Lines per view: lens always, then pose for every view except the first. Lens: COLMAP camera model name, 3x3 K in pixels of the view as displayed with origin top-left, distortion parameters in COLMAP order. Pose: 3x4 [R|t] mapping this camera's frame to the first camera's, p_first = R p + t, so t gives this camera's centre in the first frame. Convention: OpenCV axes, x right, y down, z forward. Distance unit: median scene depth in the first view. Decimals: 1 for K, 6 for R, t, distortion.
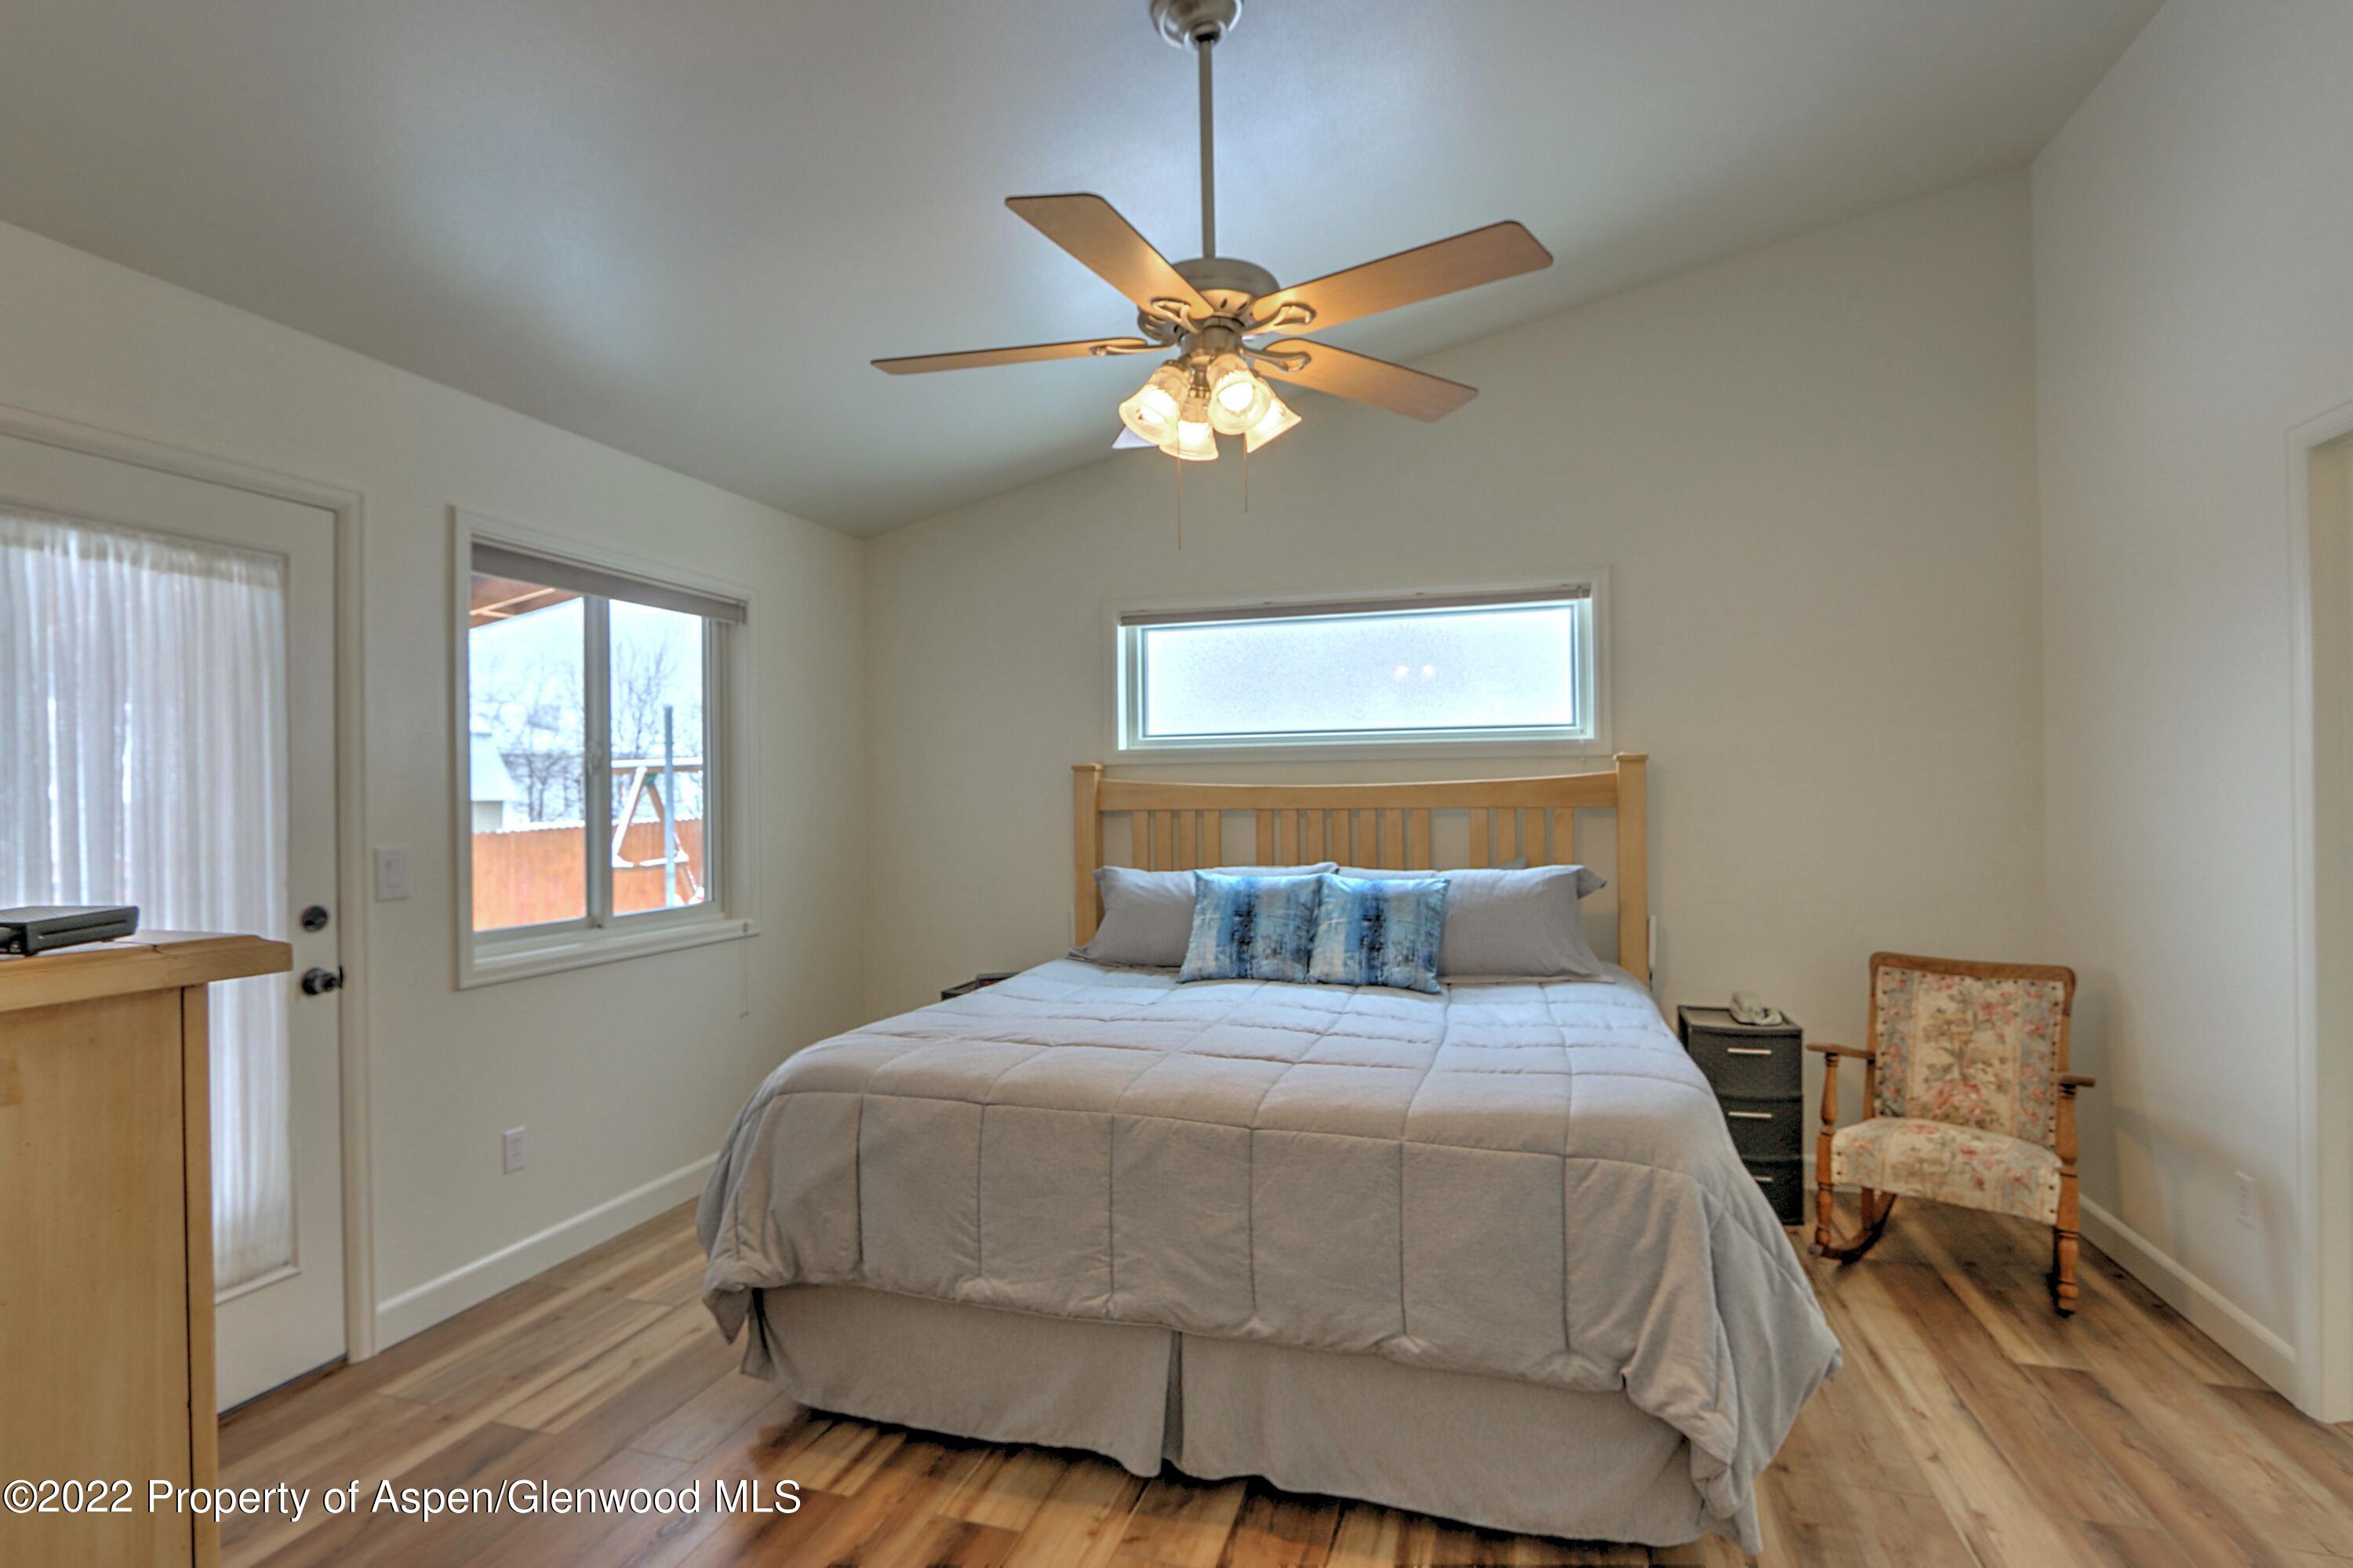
lens RADIAL K [[1162.3, 0, 1152.1], [0, 1162.3, 788.8], [0, 0, 1]] dist [-0.002005, 0.000291]
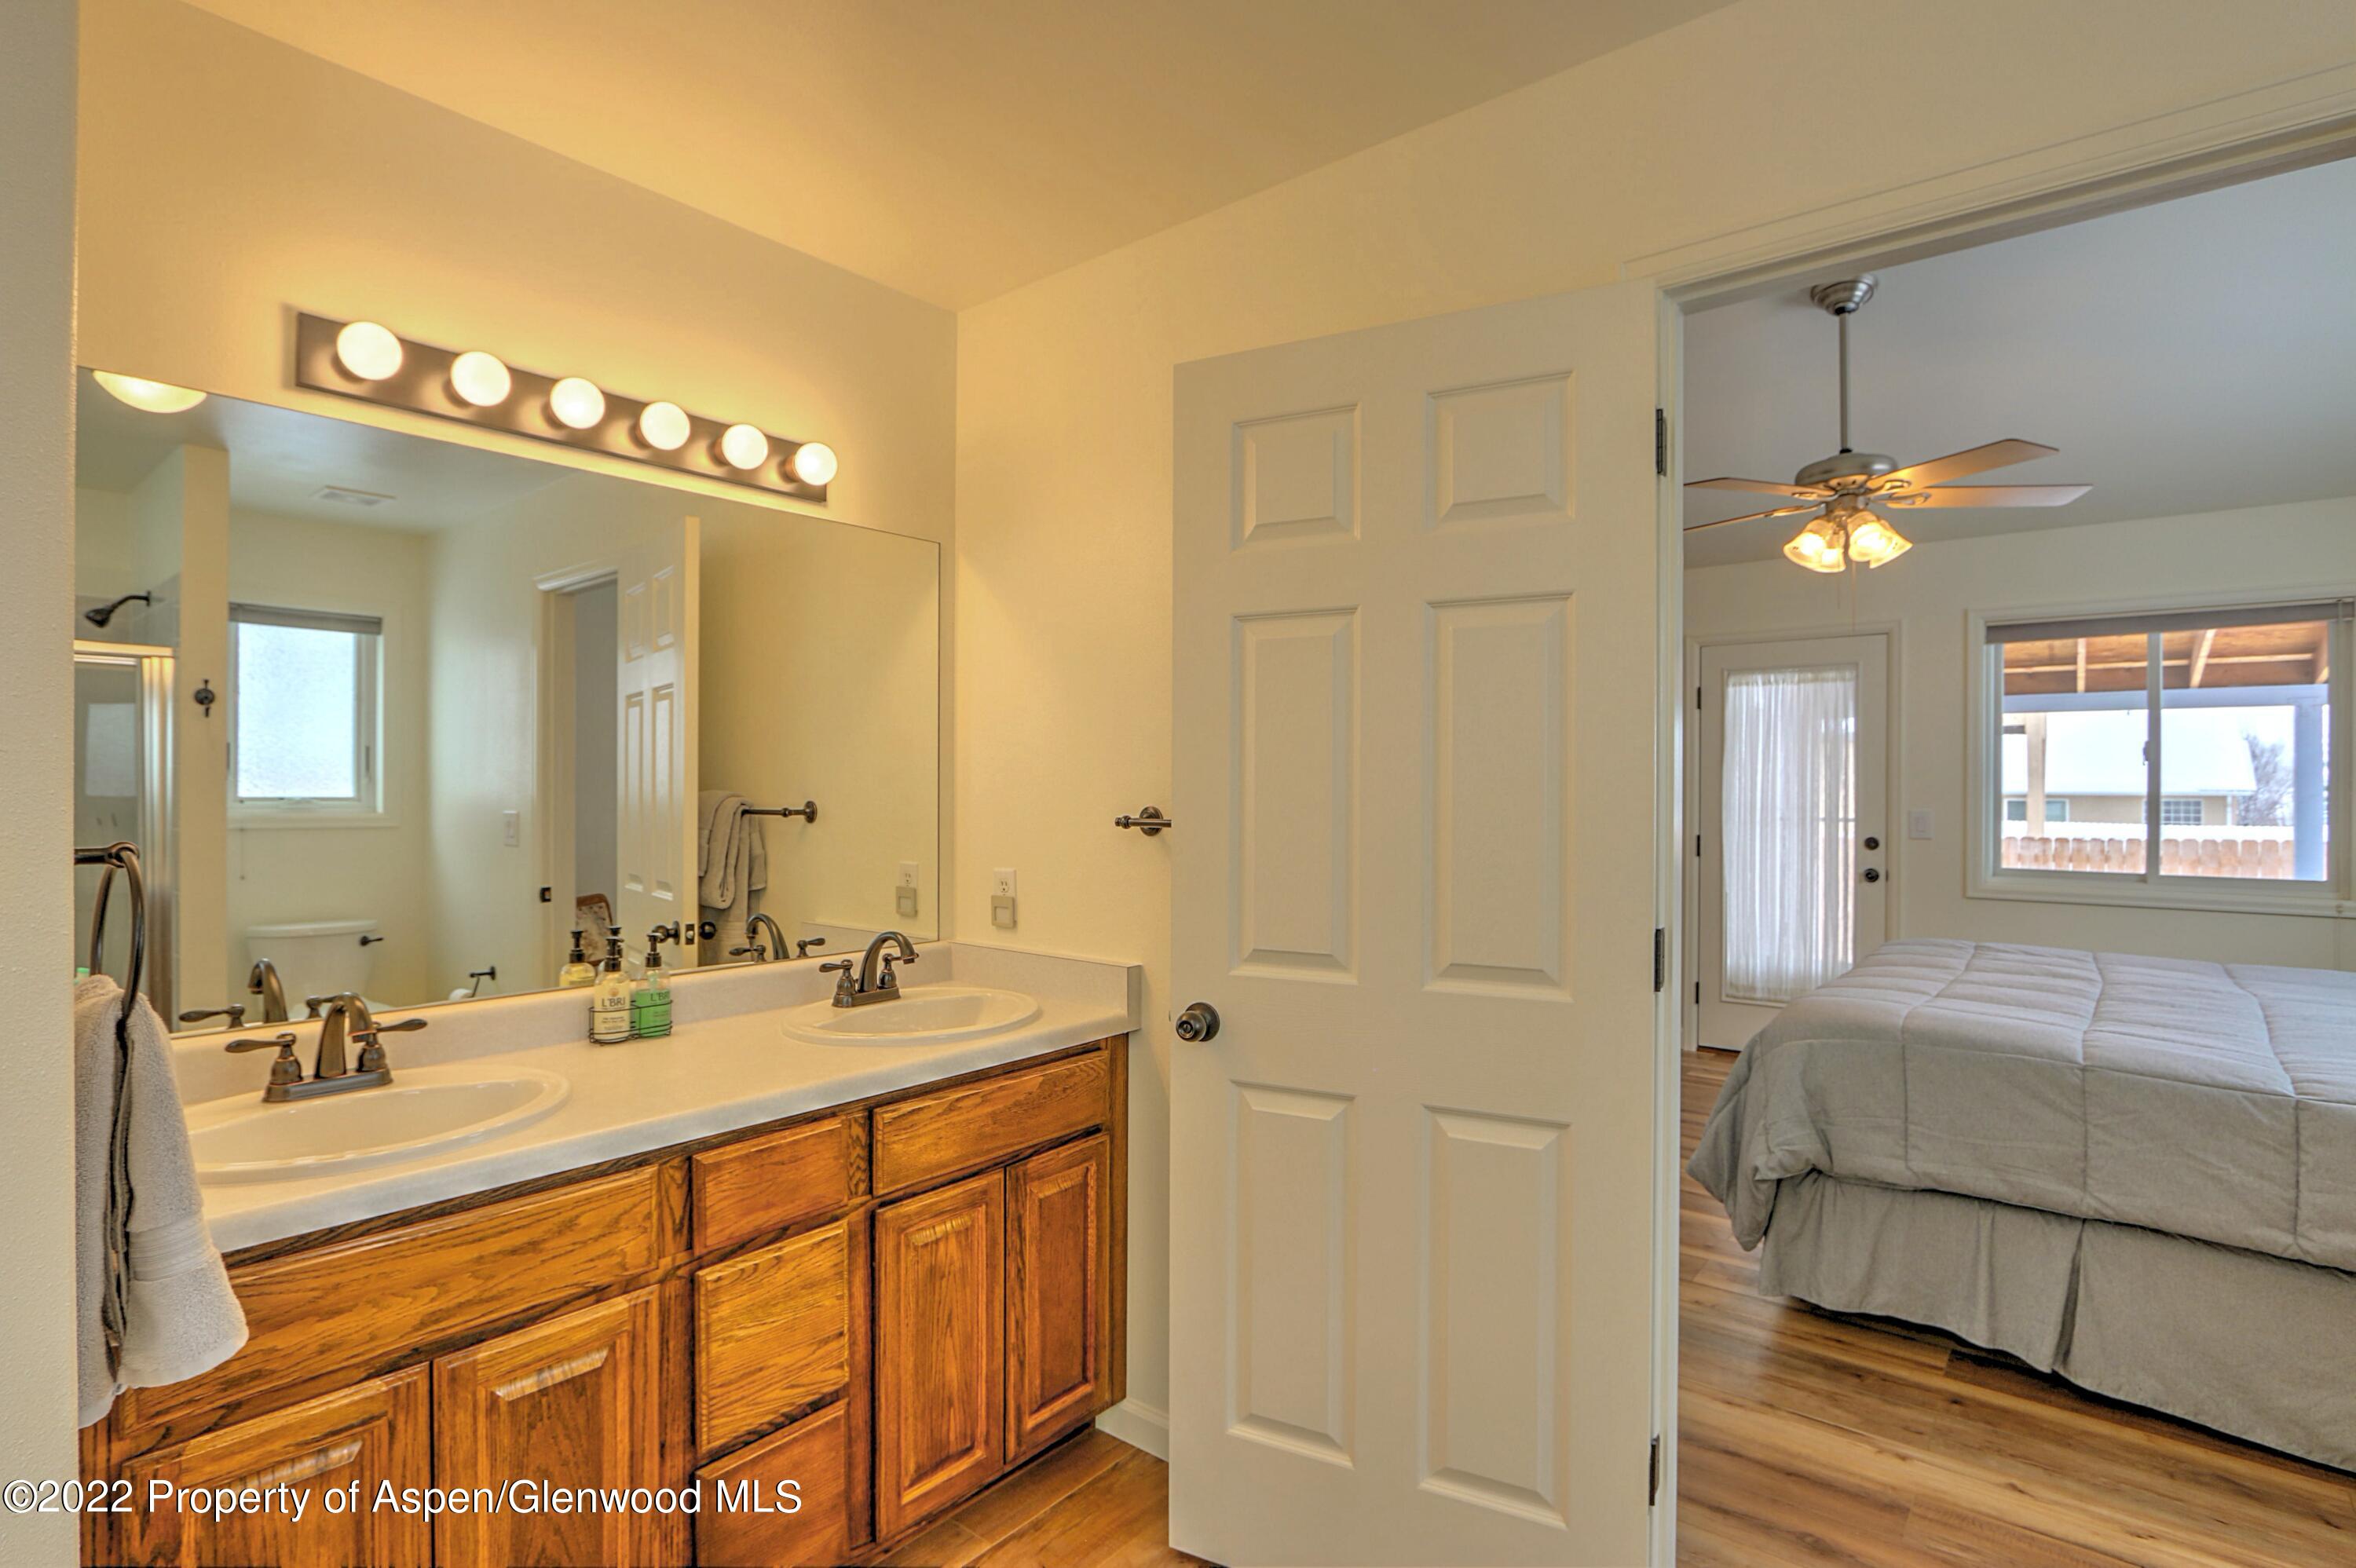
lens RADIAL K [[1163.6, 0, 1153.5], [0, 1163.6, 788.8], [0, 0, 1]] dist [-0.002005, 0.000291]
pose [[-0.376366, 0.009398, -0.926423, 1.643524], [0.007759, 0.999945, 0.006992, -0.005043], [0.926439, -0.004556, -0.376418, 0.638973]]
